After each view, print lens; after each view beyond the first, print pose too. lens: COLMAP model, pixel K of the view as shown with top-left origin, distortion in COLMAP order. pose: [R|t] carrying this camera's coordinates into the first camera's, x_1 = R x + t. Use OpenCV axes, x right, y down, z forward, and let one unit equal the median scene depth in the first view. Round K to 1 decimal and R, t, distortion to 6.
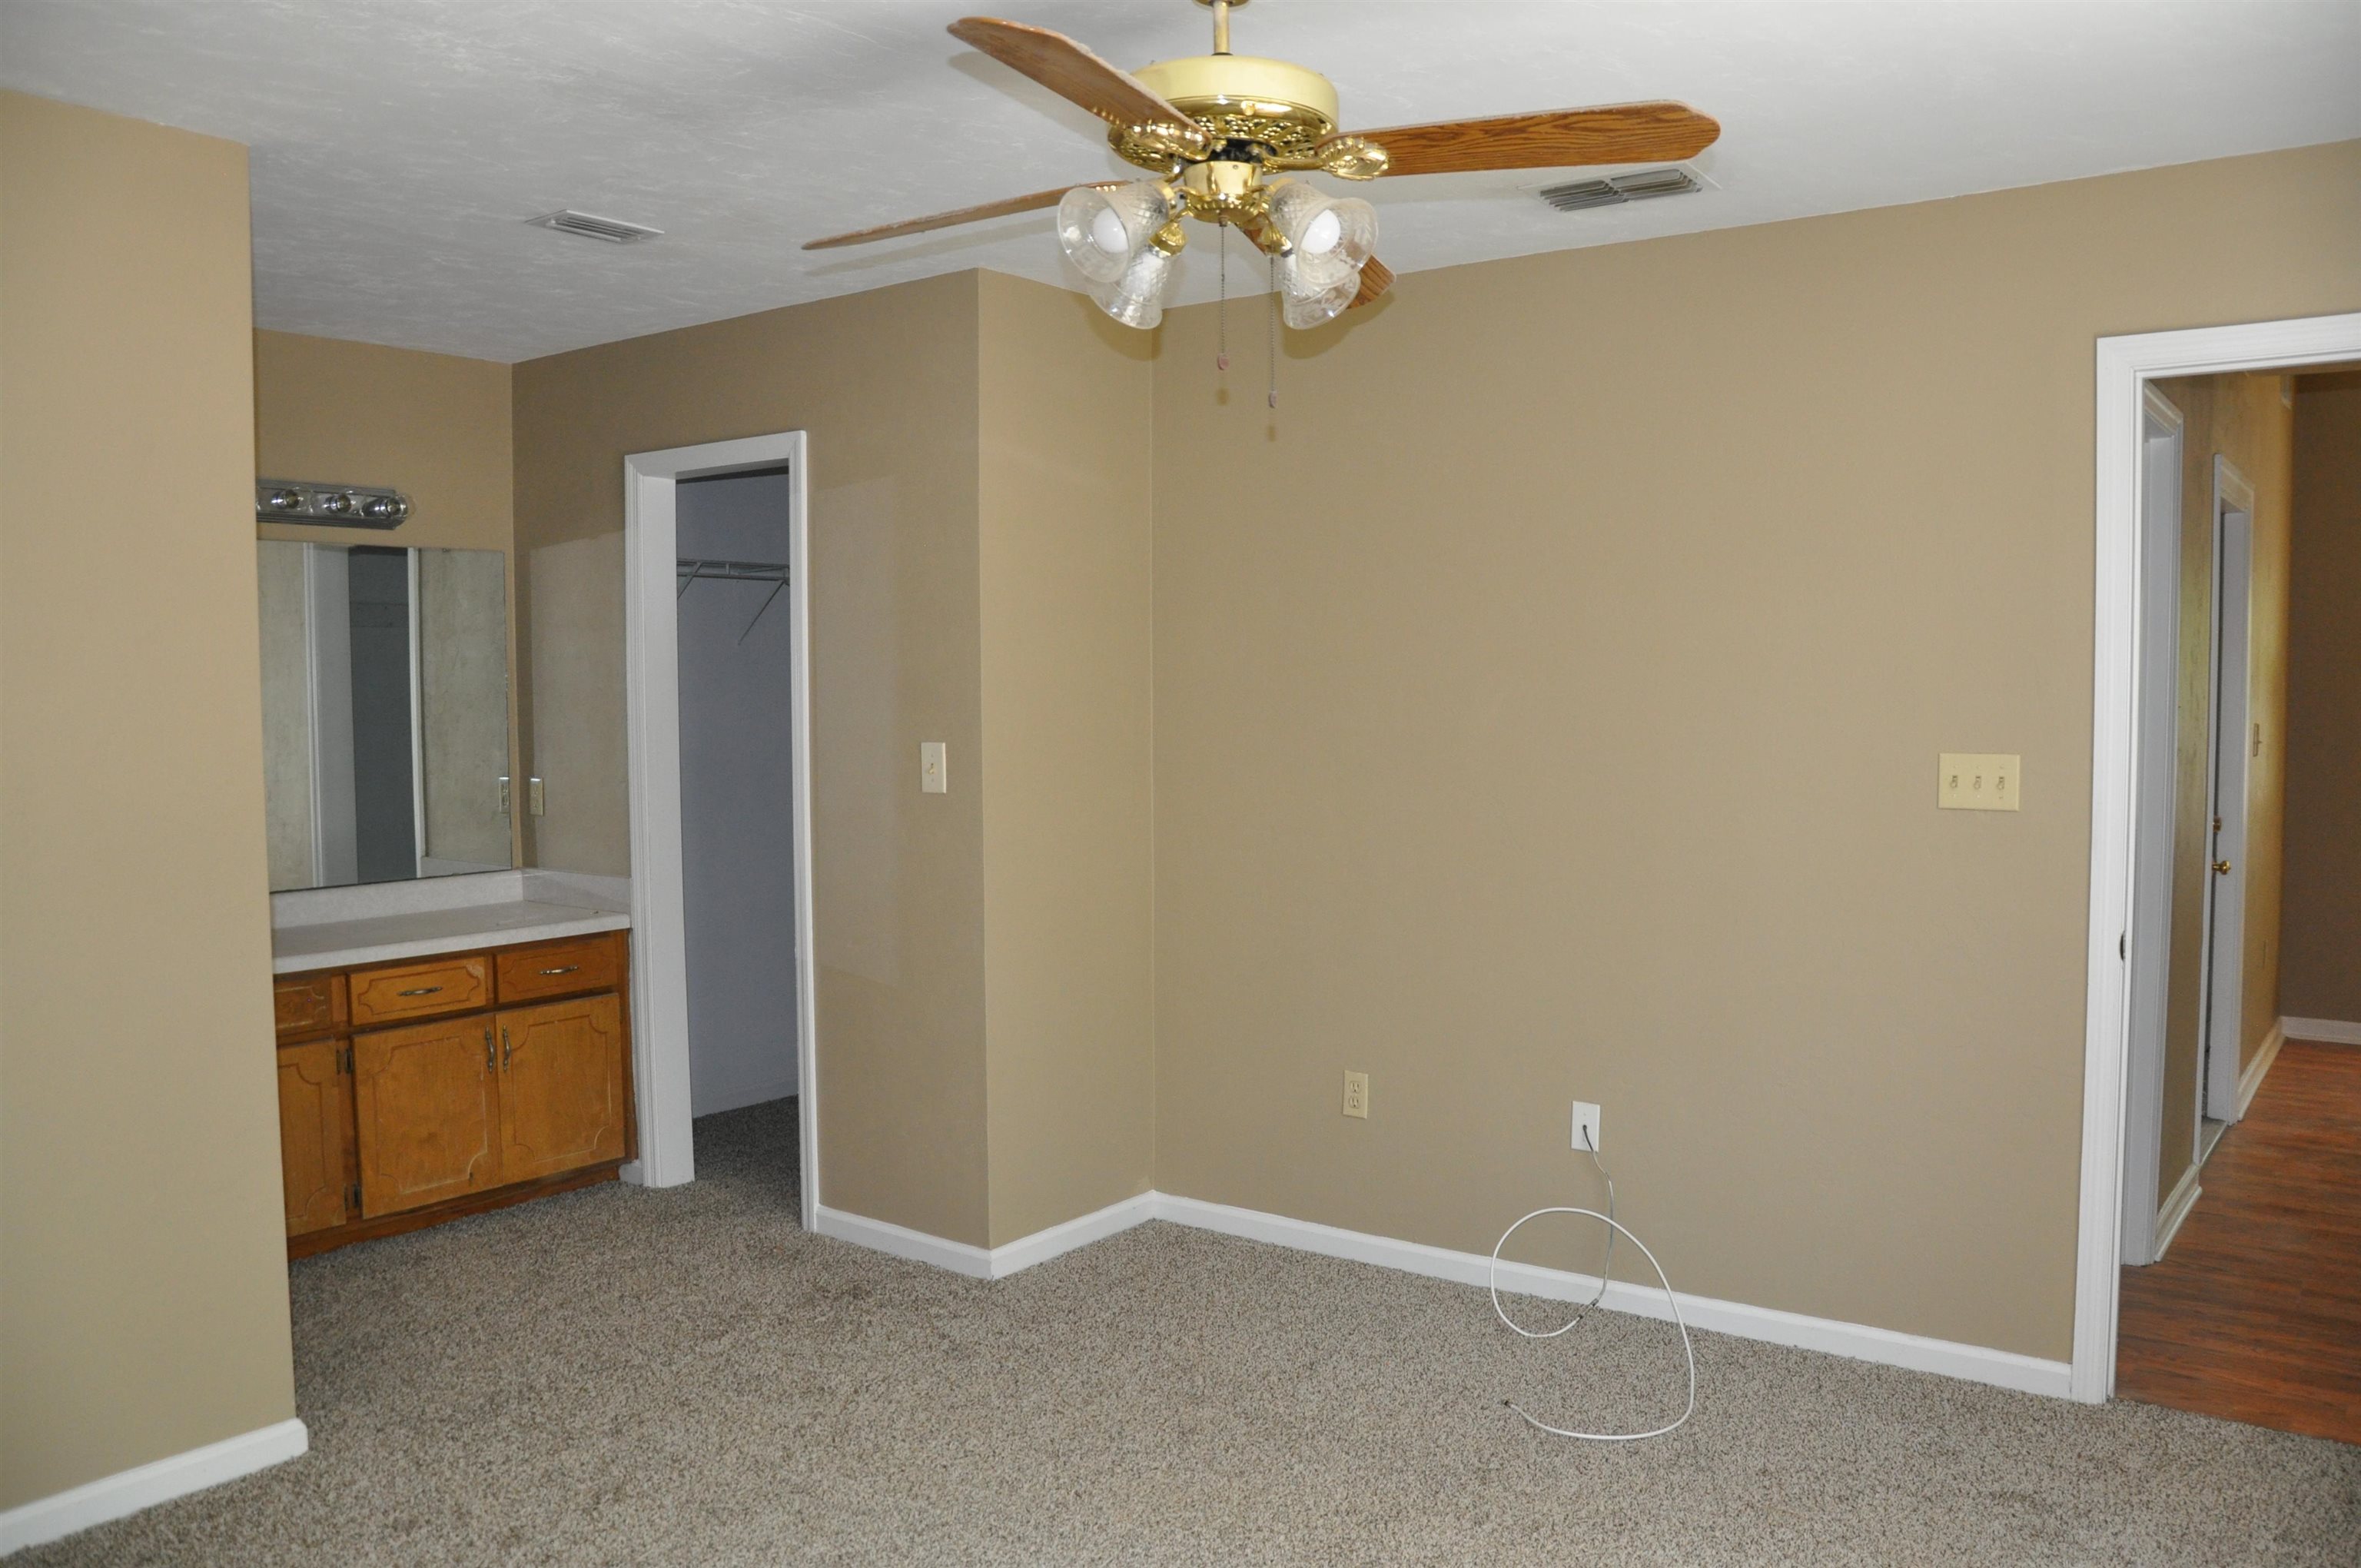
lens RADIAL K [[1814.2, 0, 1169.2], [0, 1814.2, 799.2], [0, 0, 1]] dist [-0.165441, 0.123230]
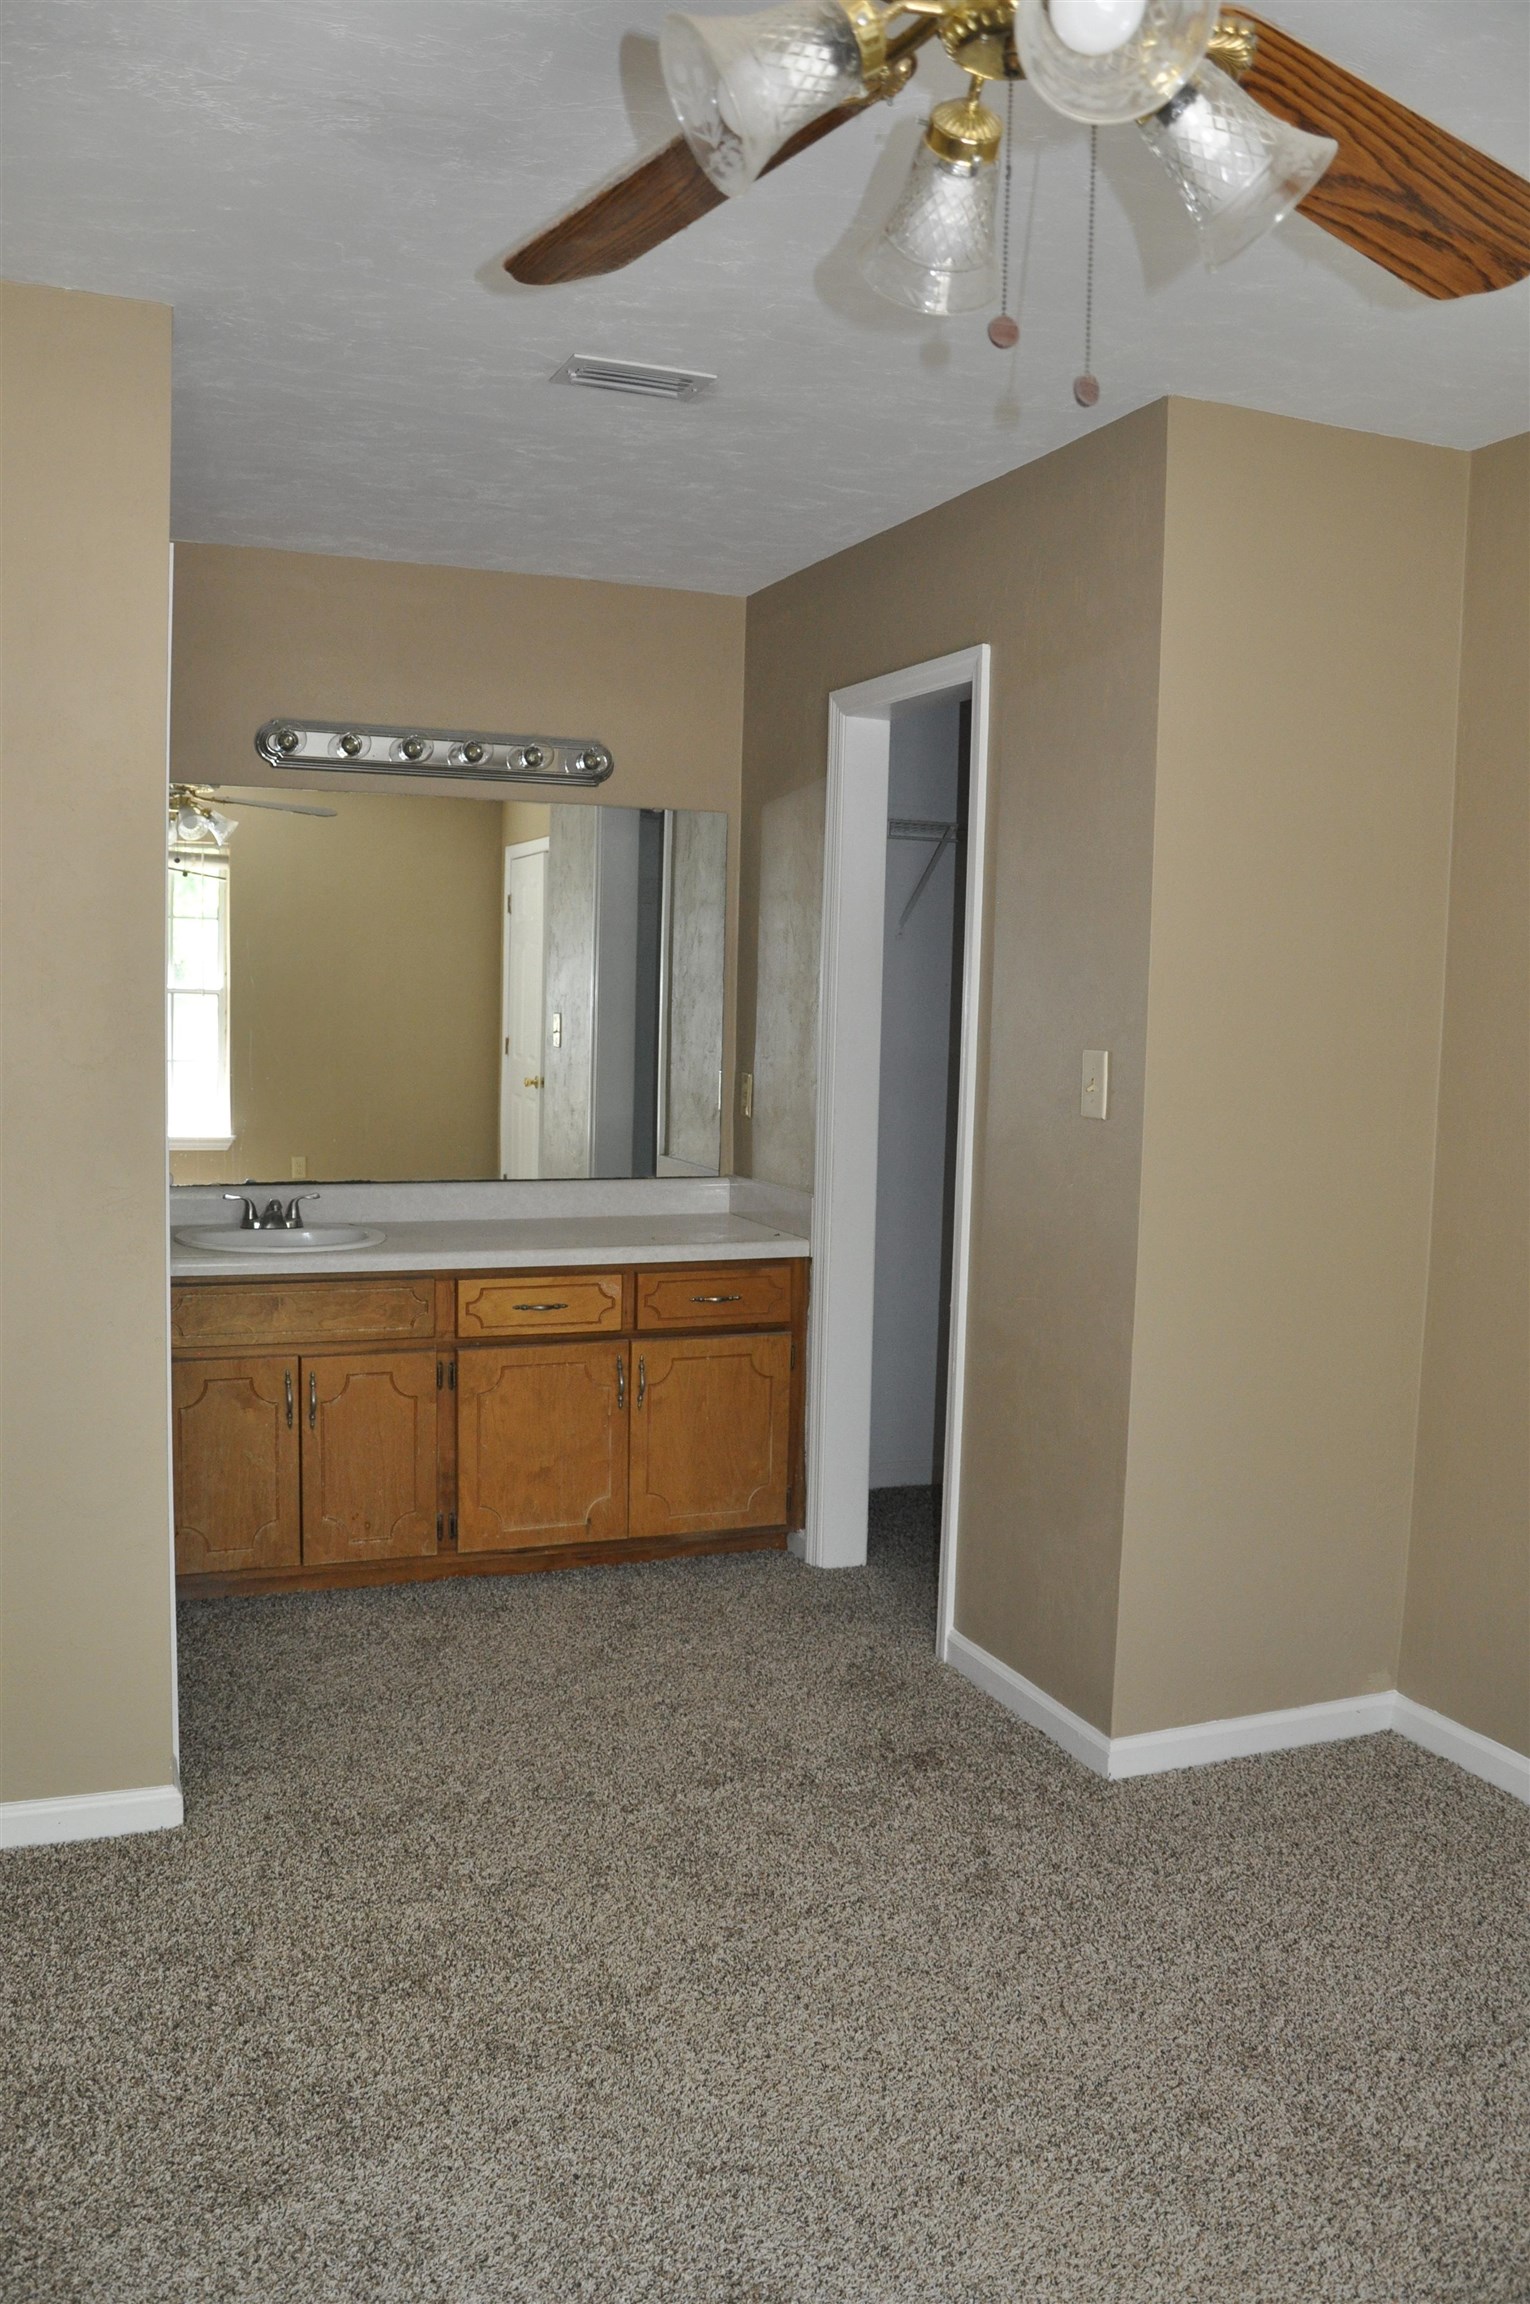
lens RADIAL K [[1863.8, 0, 765.0], [0, 1863.8, 1161.7], [0, 0, 1]] dist [-0.139304, 0.127032]
pose [[0.857587, 0.074537, -0.508909, 0.135951], [-0.062561, 0.997214, 0.040632, -0.007715], [0.510520, -0.003008, 0.859861, 0.258612]]
